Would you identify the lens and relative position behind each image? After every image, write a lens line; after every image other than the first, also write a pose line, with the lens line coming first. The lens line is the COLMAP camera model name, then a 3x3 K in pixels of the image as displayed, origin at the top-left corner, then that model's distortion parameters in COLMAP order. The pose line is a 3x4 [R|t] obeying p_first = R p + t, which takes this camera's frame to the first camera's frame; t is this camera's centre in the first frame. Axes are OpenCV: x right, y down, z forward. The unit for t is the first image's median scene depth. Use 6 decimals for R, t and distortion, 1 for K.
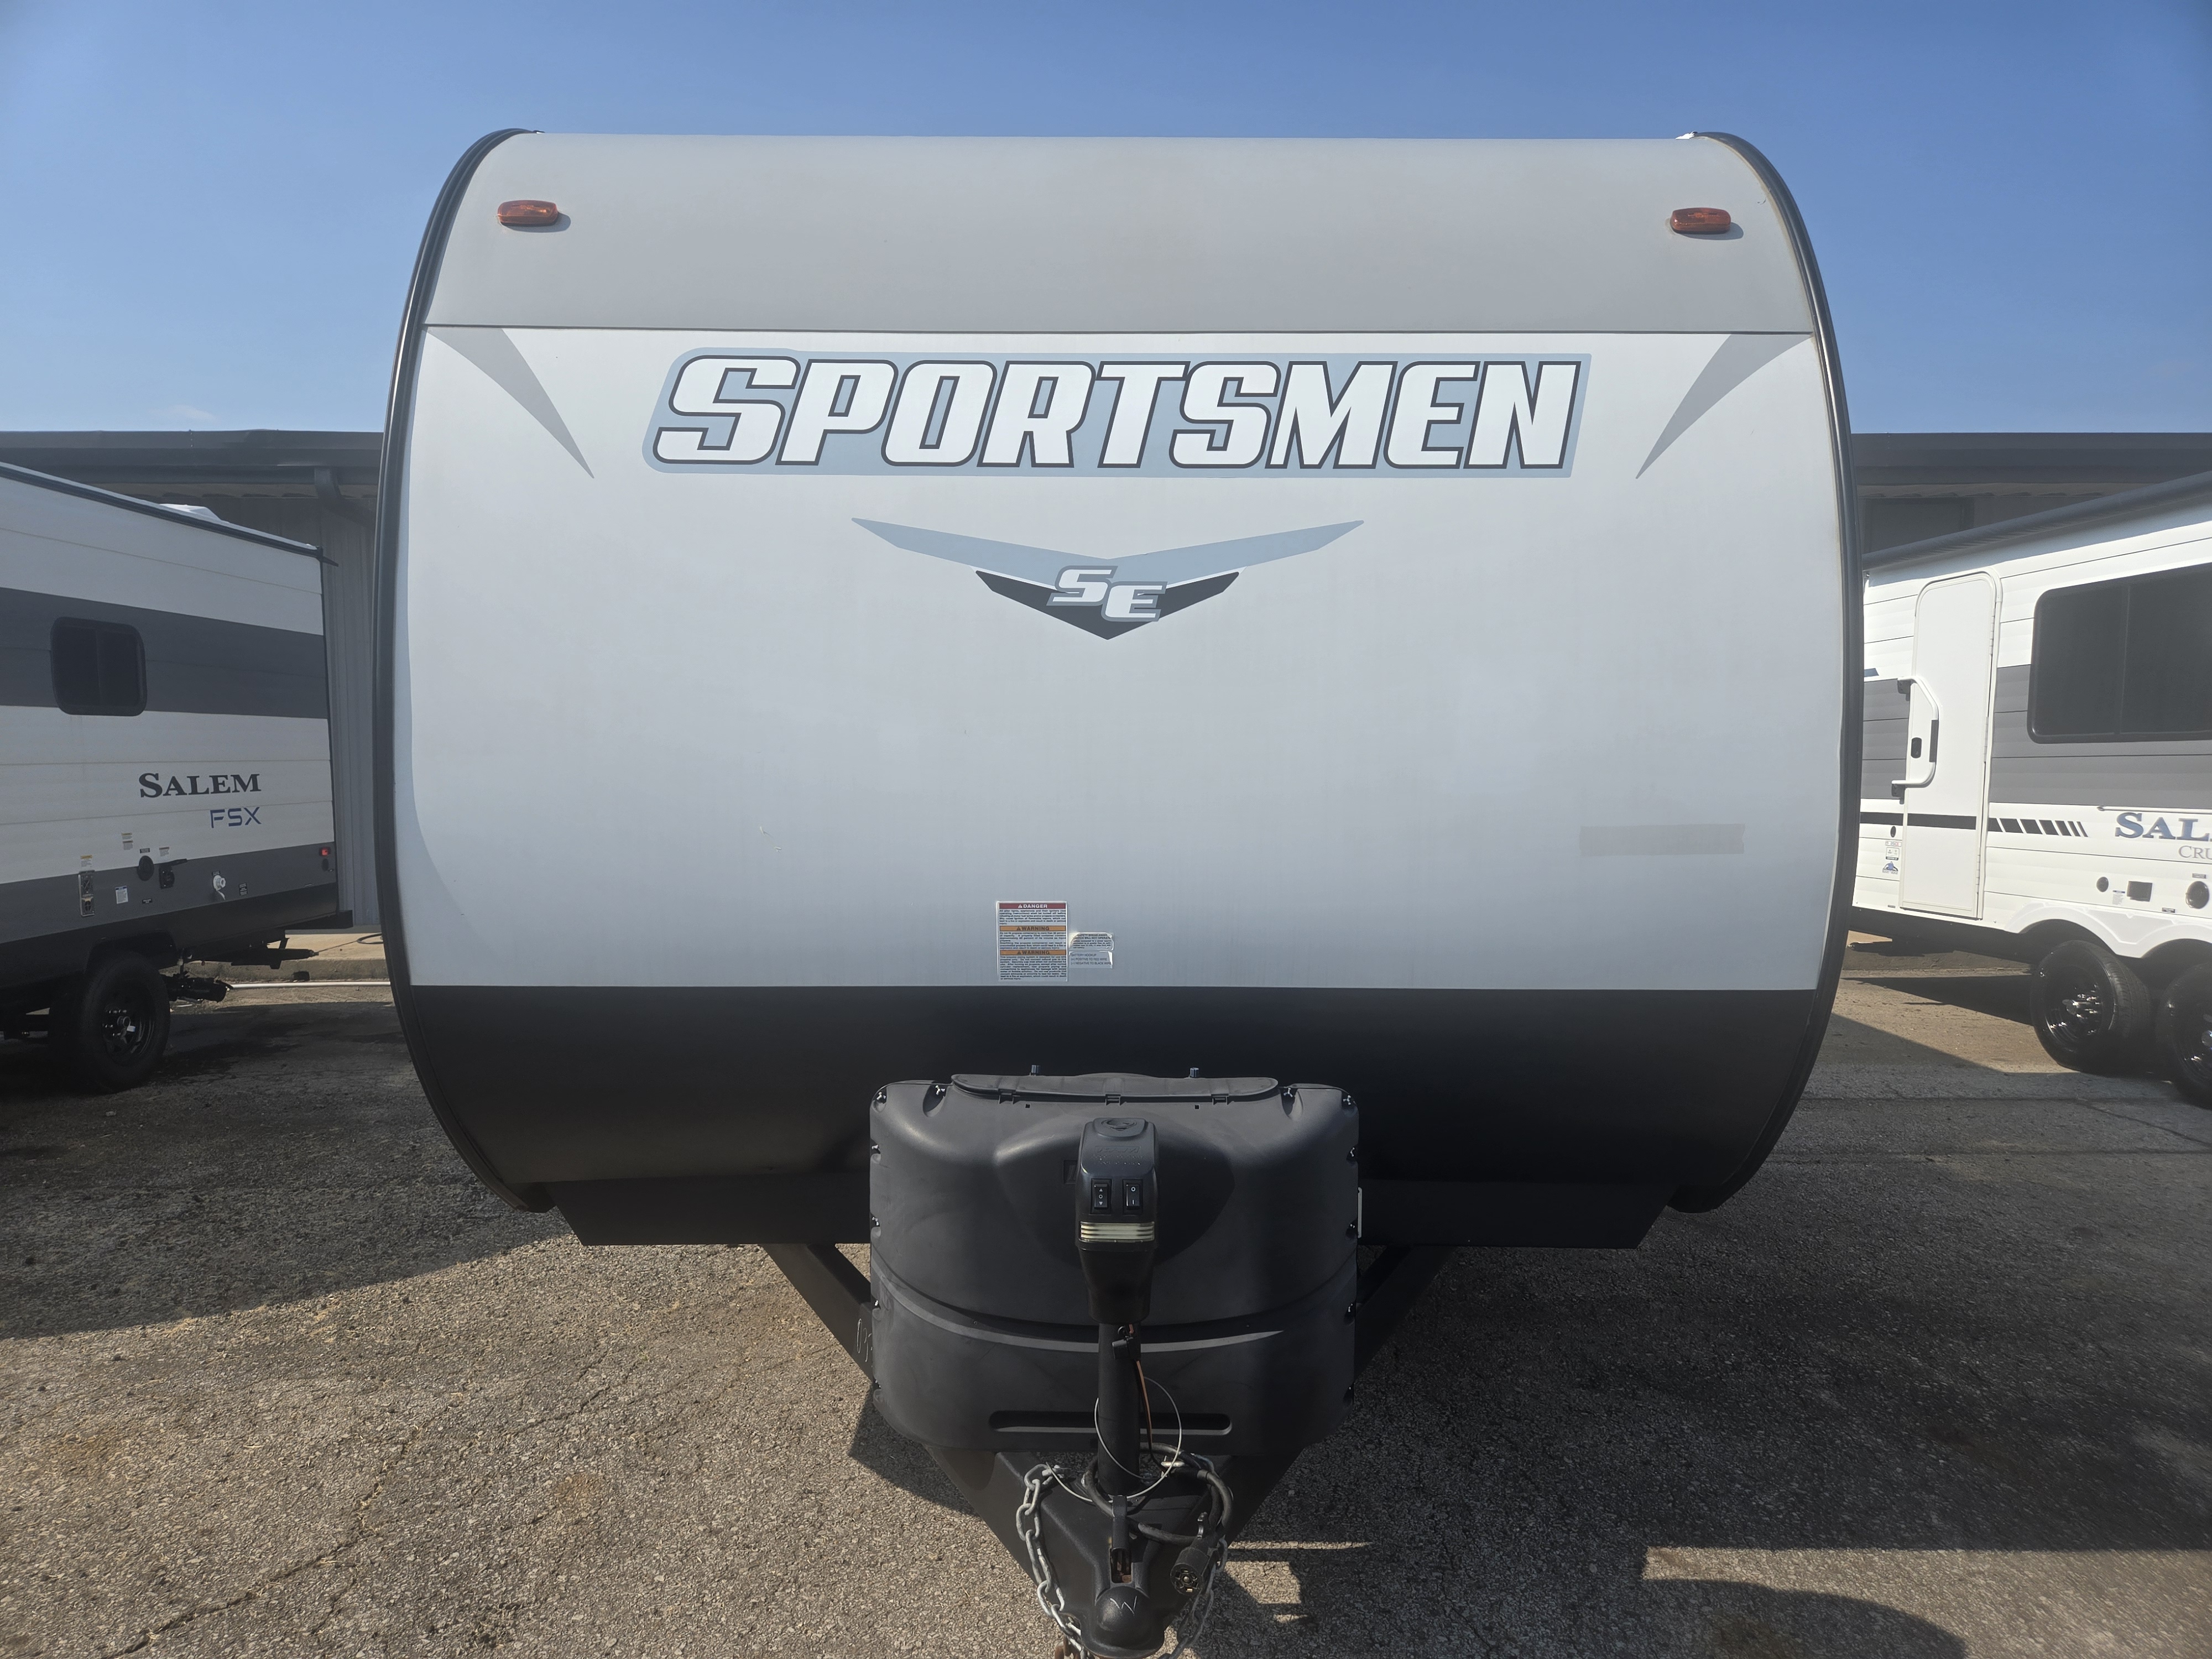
lens RADIAL K [[1484.7, 0, 1100.3], [0, 1484.7, 832.8], [0, 0, 1]] dist [0.068947, -0.065872]
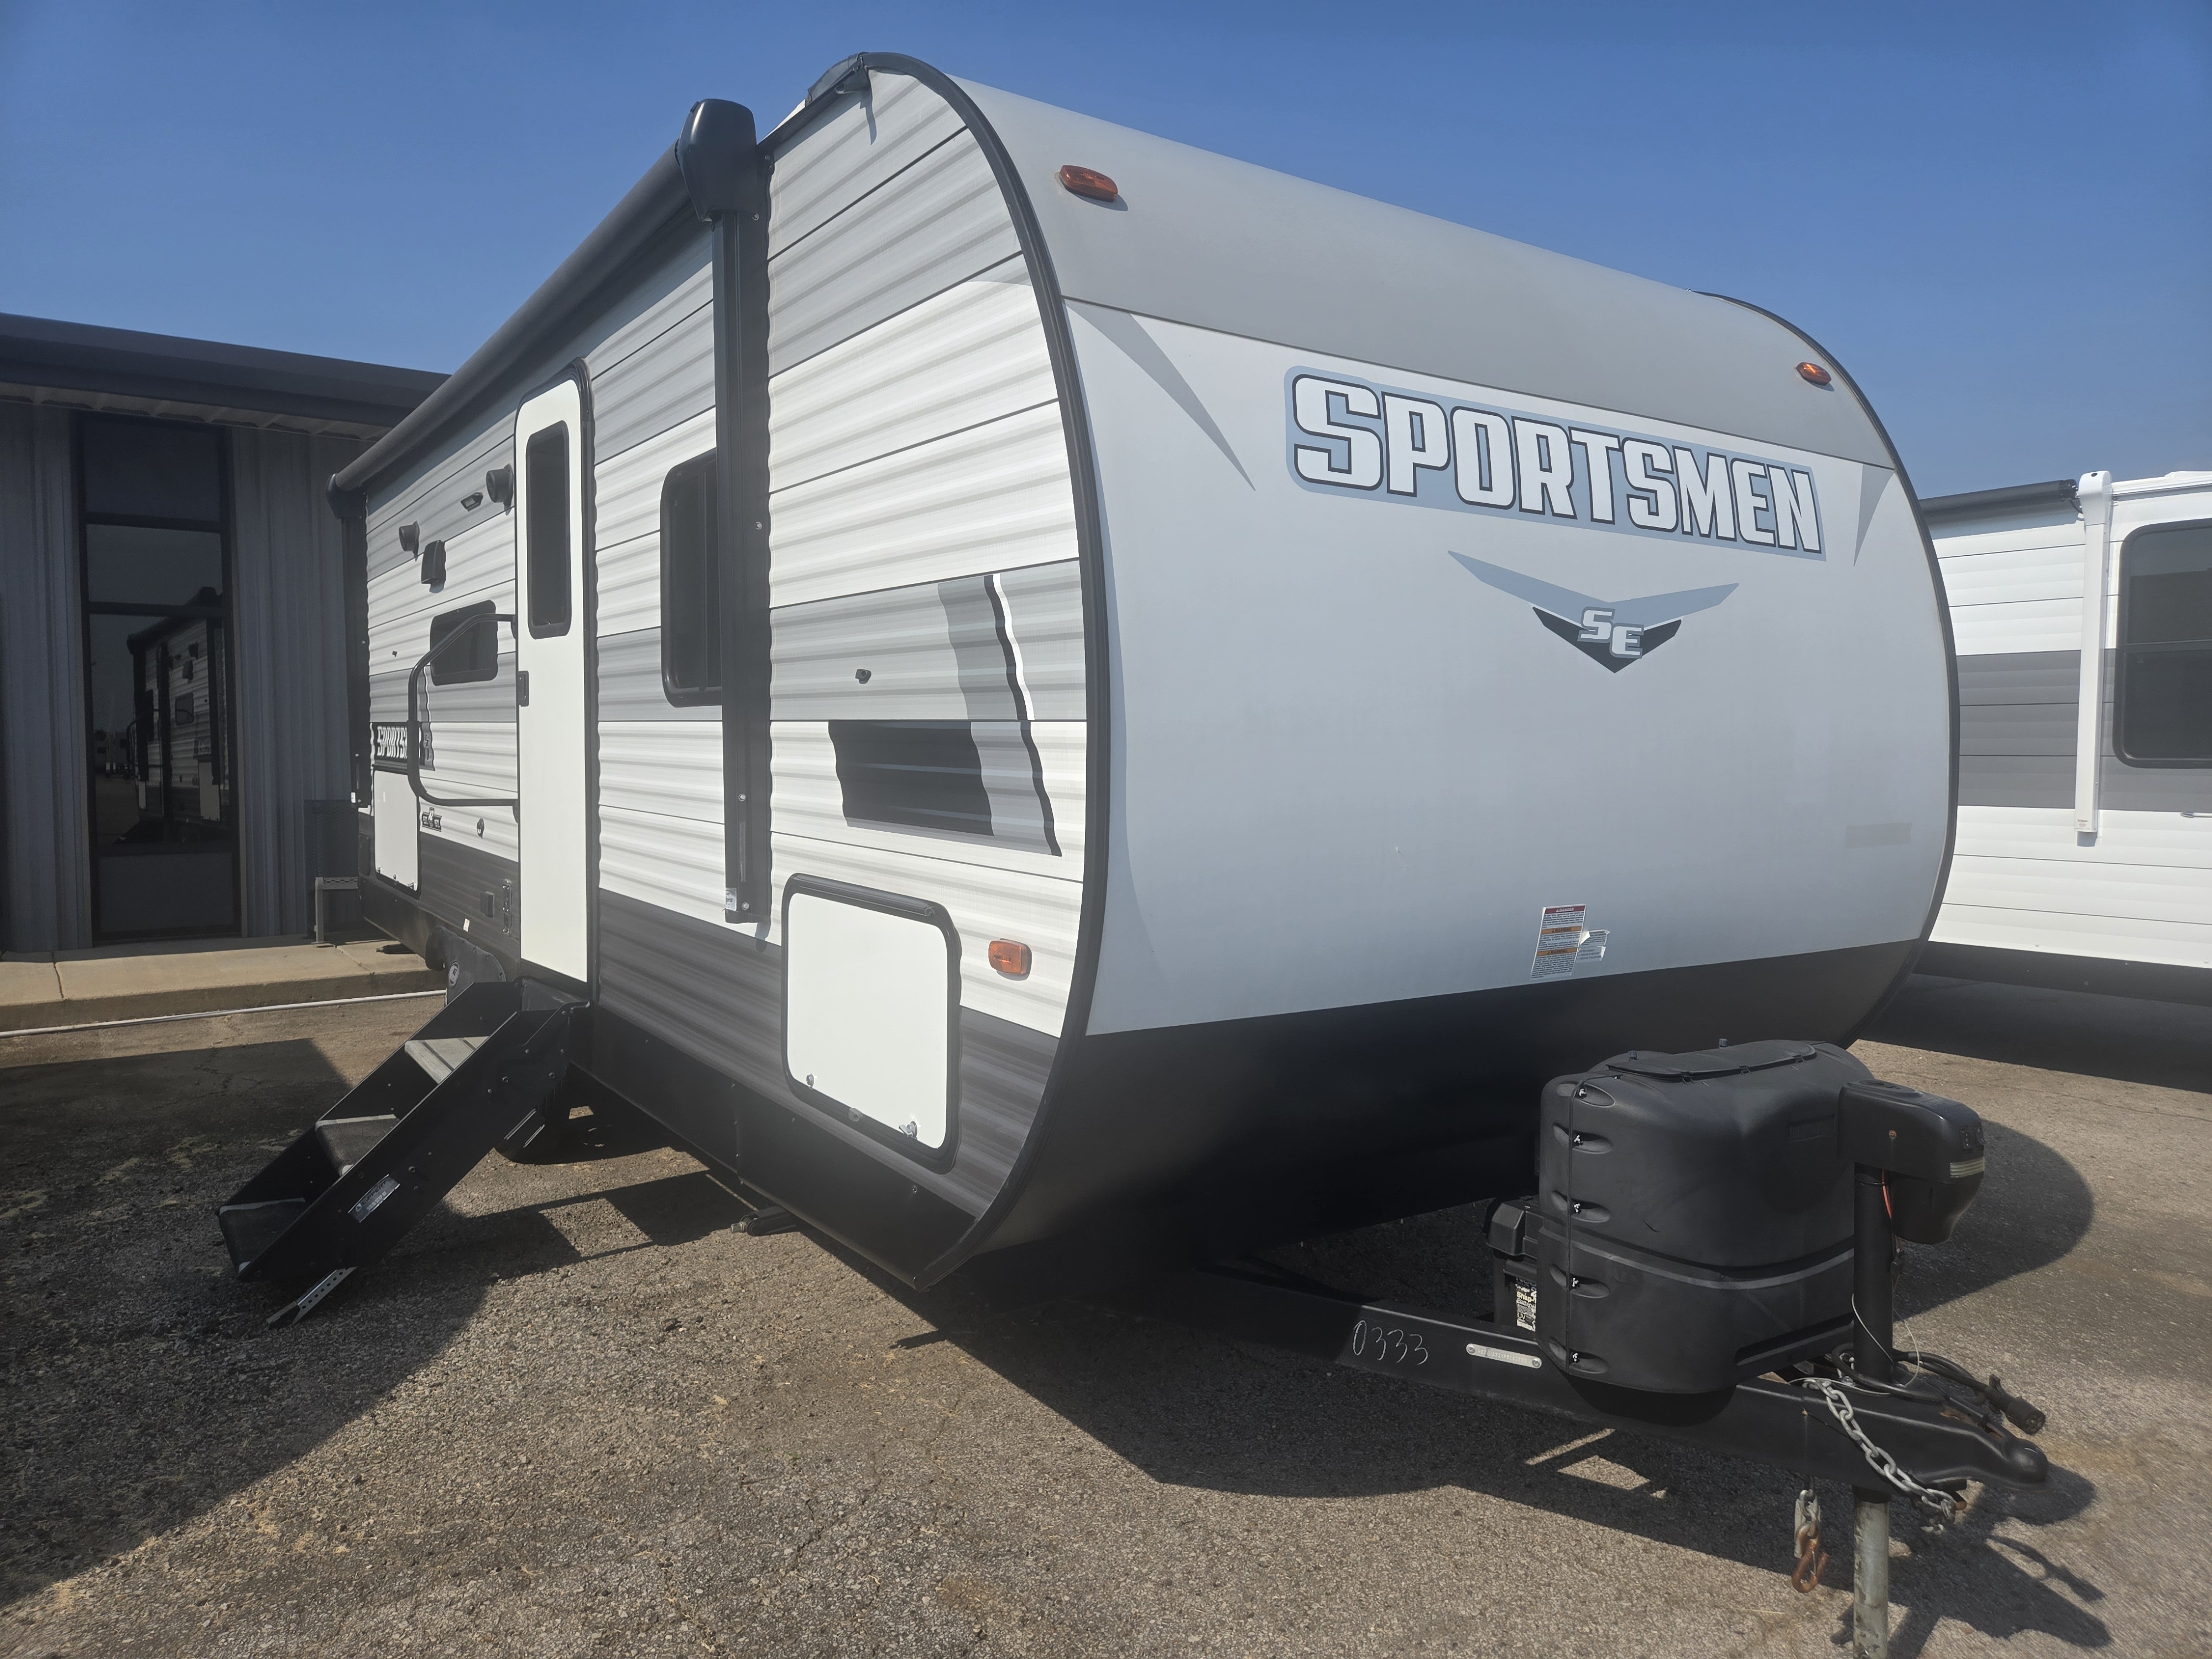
lens RADIAL K [[1488.7, 0, 1114.7], [0, 1488.7, 797.3], [0, 0, 1]] dist [0.048773, -0.041359]
pose [[0.829539, -0.015336, 0.558239, -0.927668], [0.020541, 0.999784, -0.003058, -0.037503], [-0.558071, 0.014003, 0.829675, 0.251988]]
